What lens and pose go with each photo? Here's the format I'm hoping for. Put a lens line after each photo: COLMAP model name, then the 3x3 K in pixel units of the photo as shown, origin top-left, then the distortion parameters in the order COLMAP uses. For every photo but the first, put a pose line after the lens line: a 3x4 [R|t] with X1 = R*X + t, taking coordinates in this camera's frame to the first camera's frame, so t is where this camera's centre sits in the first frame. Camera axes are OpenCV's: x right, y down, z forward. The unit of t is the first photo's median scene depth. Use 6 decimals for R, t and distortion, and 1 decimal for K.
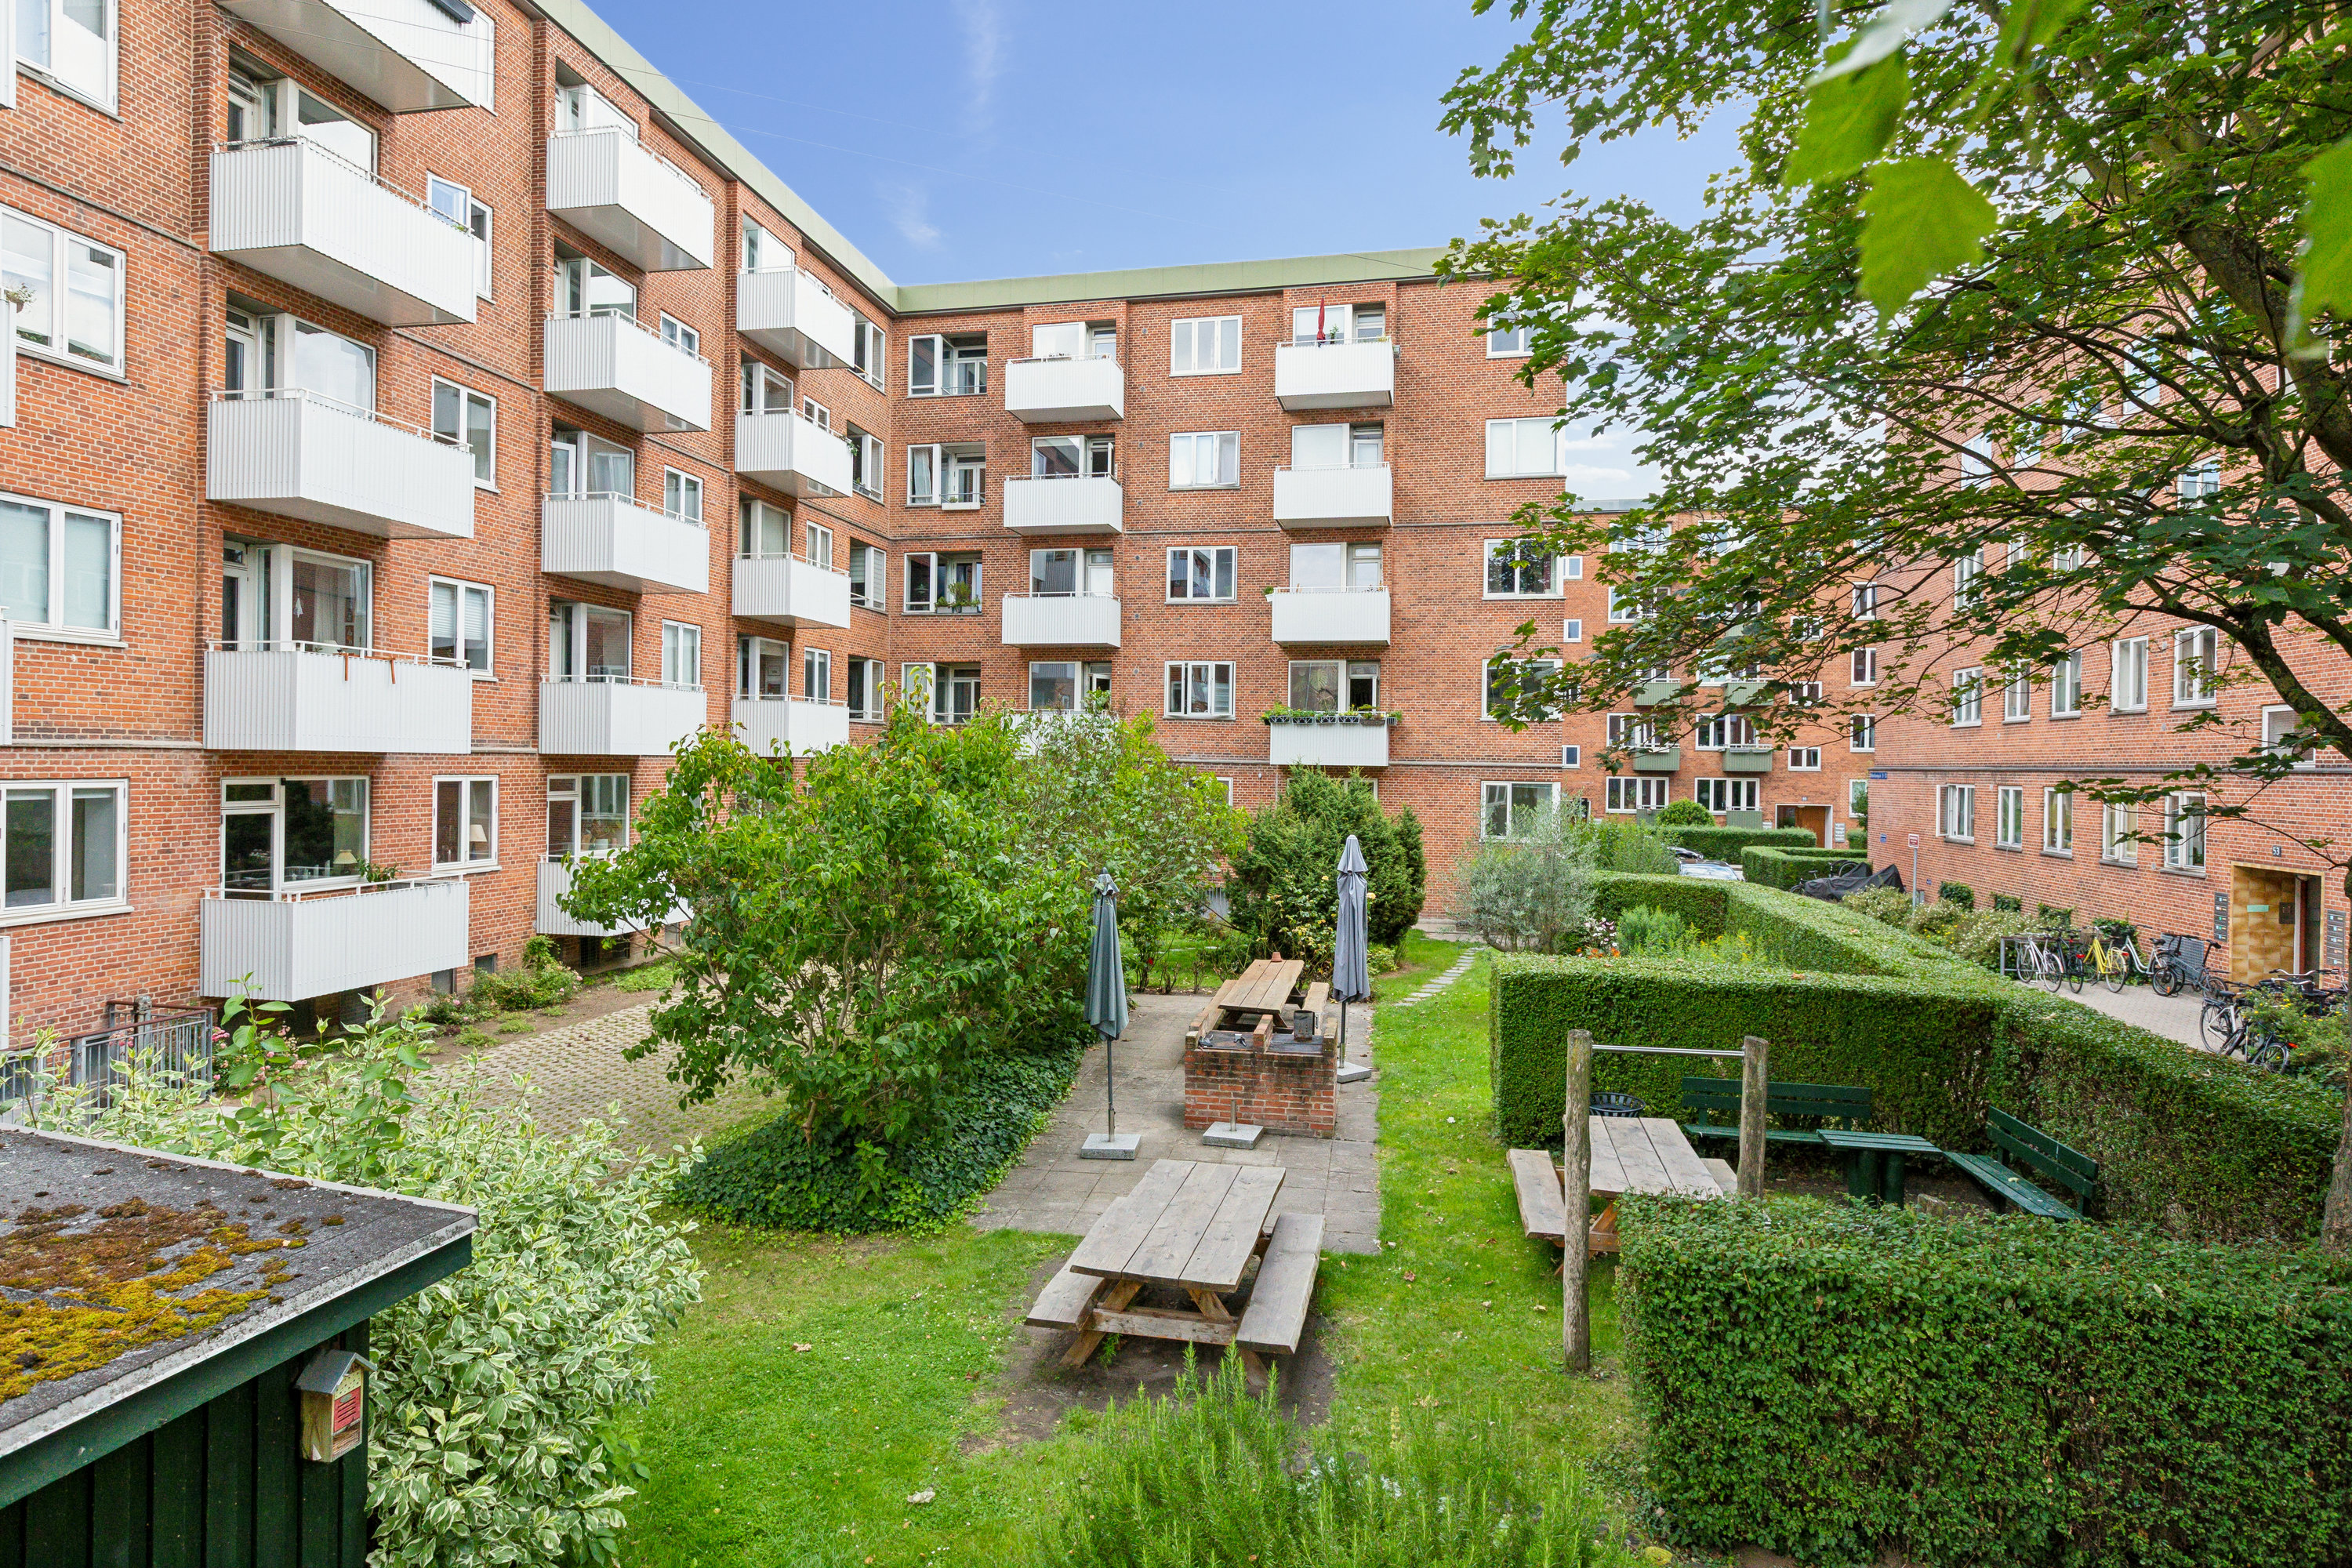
lens RADIAL K [[1268.5, 0, 1167.9], [0, 1268.5, 724.8], [0, 0, 1]] dist [-0.004009, 0.000104]
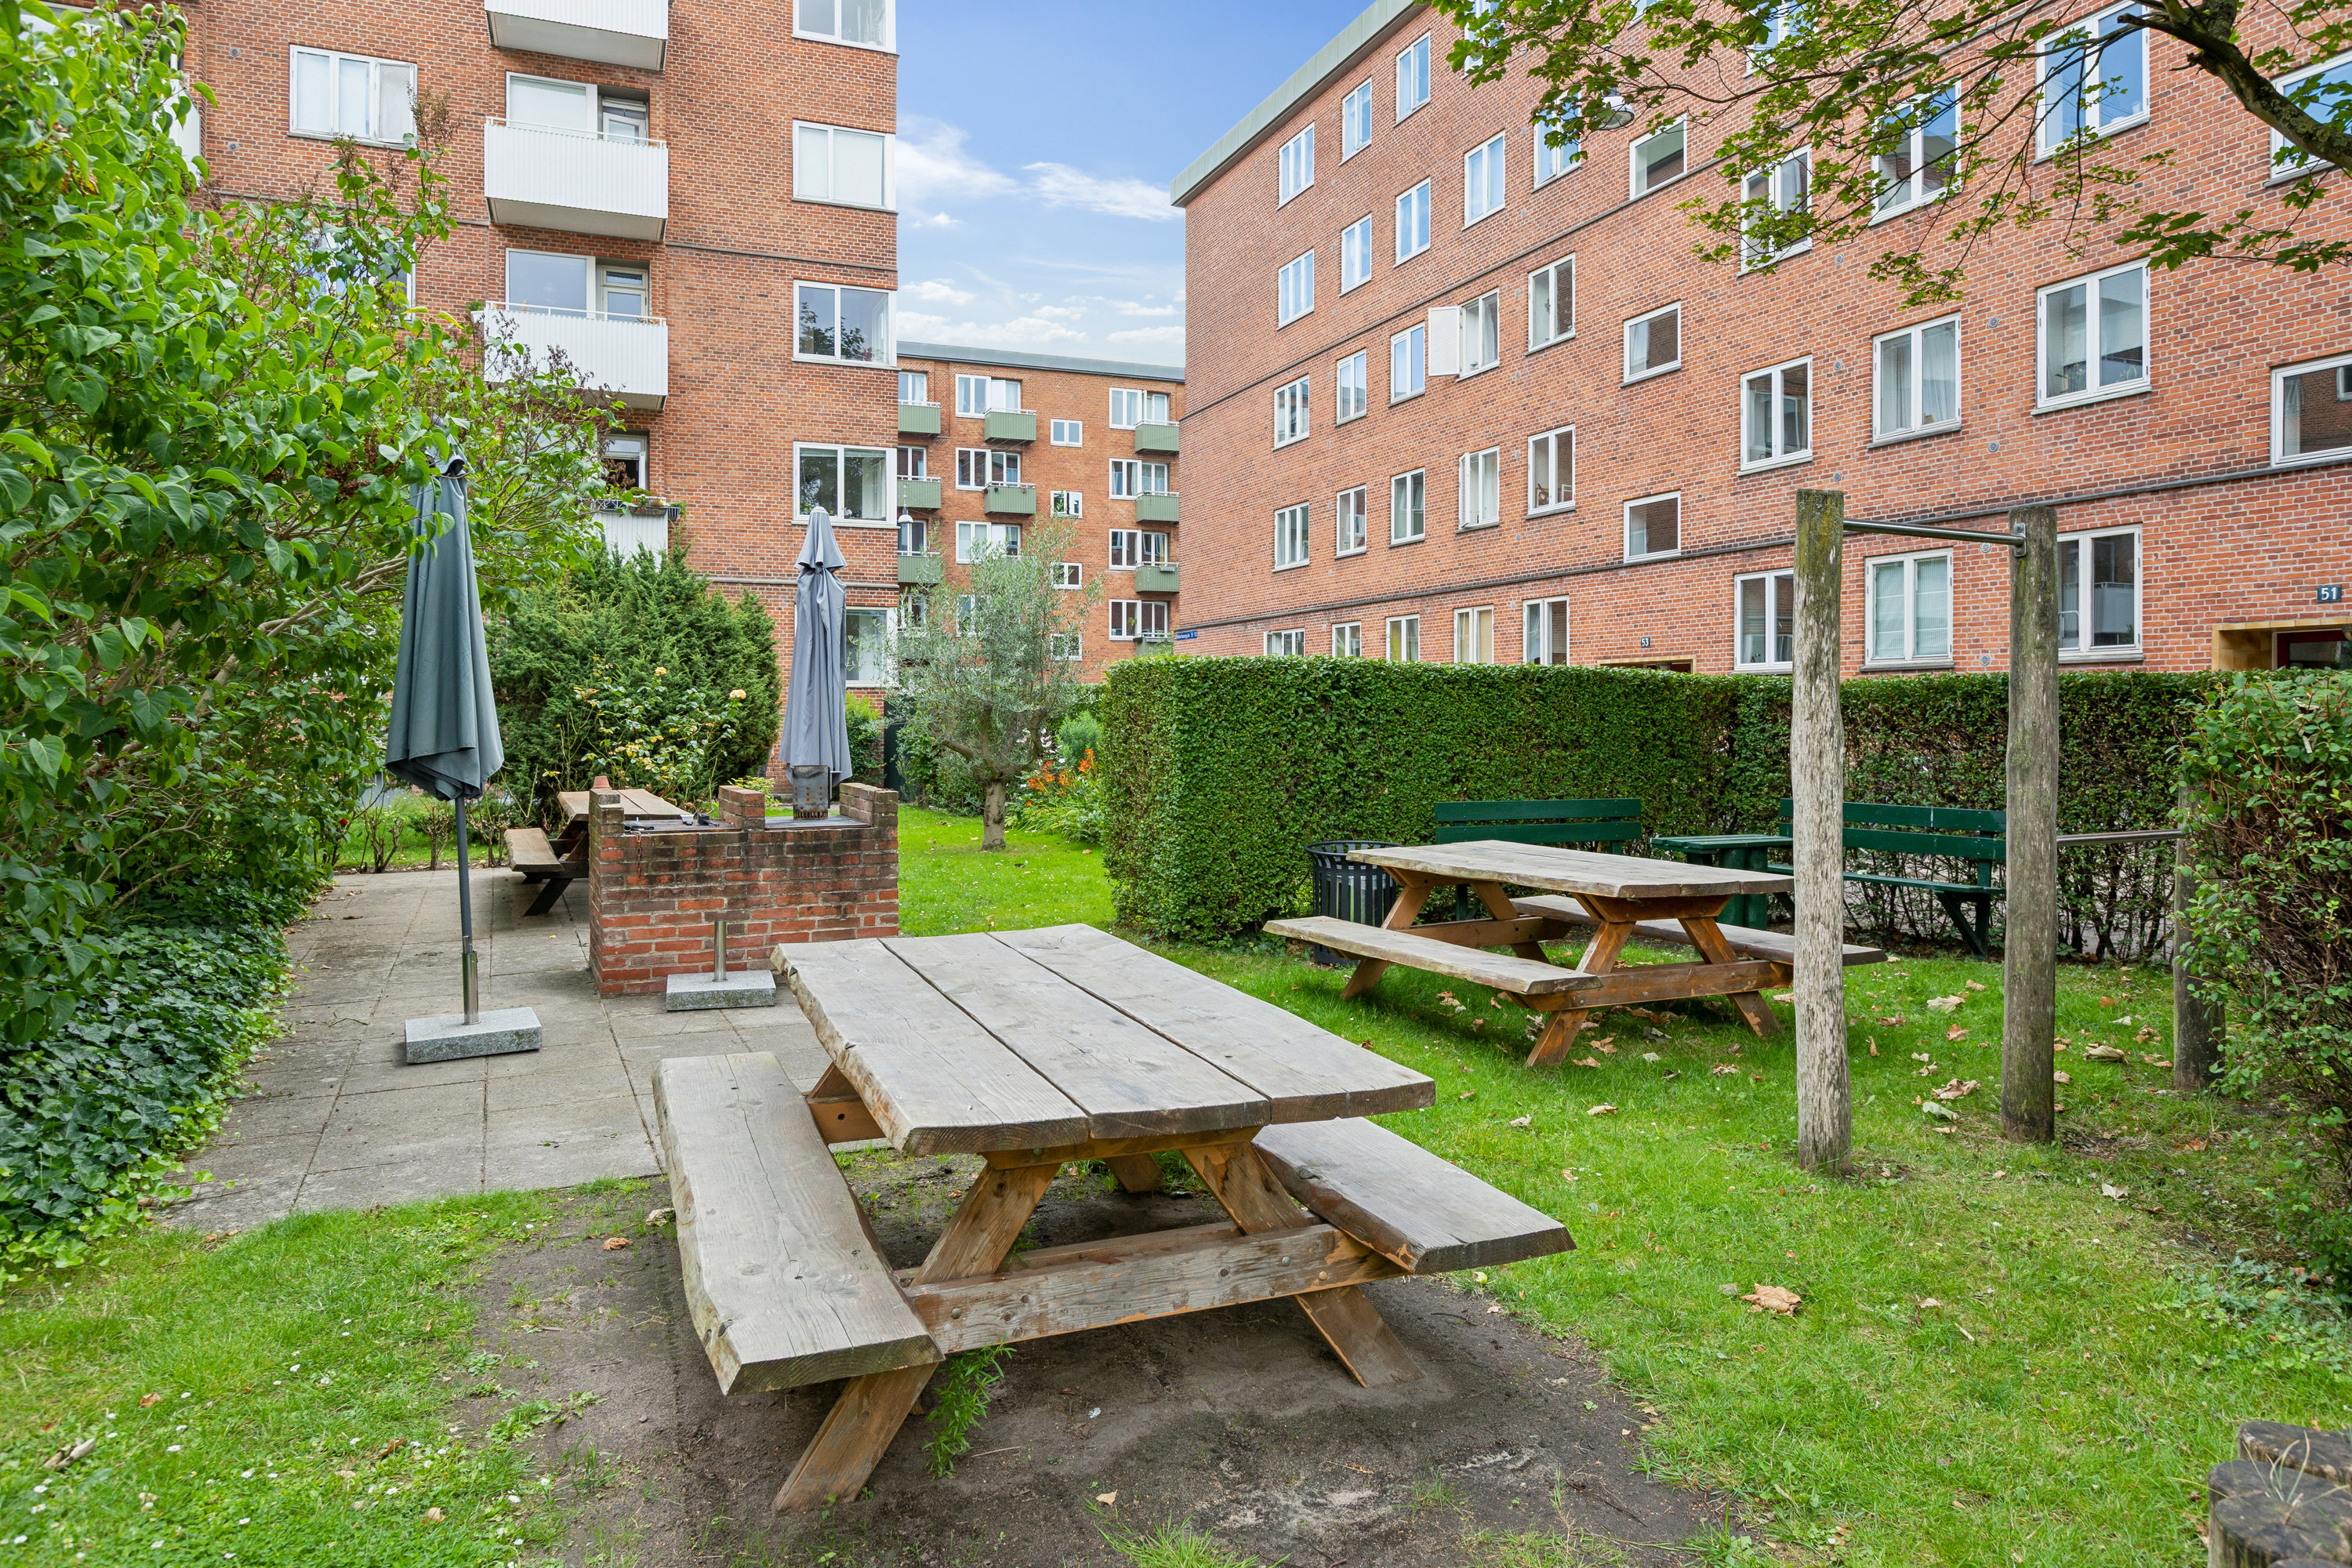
lens RADIAL K [[1485.7, 0, 1183.8], [0, 1485.7, 667.7], [0, 0, 1]] dist [0.000952, 0.000380]
pose [[0.828400, -0.003846, 0.560124, -0.073647], [0.000402, 0.999980, 0.006272, 0.116123], [-0.560137, -0.004970, 0.828385, 0.249882]]
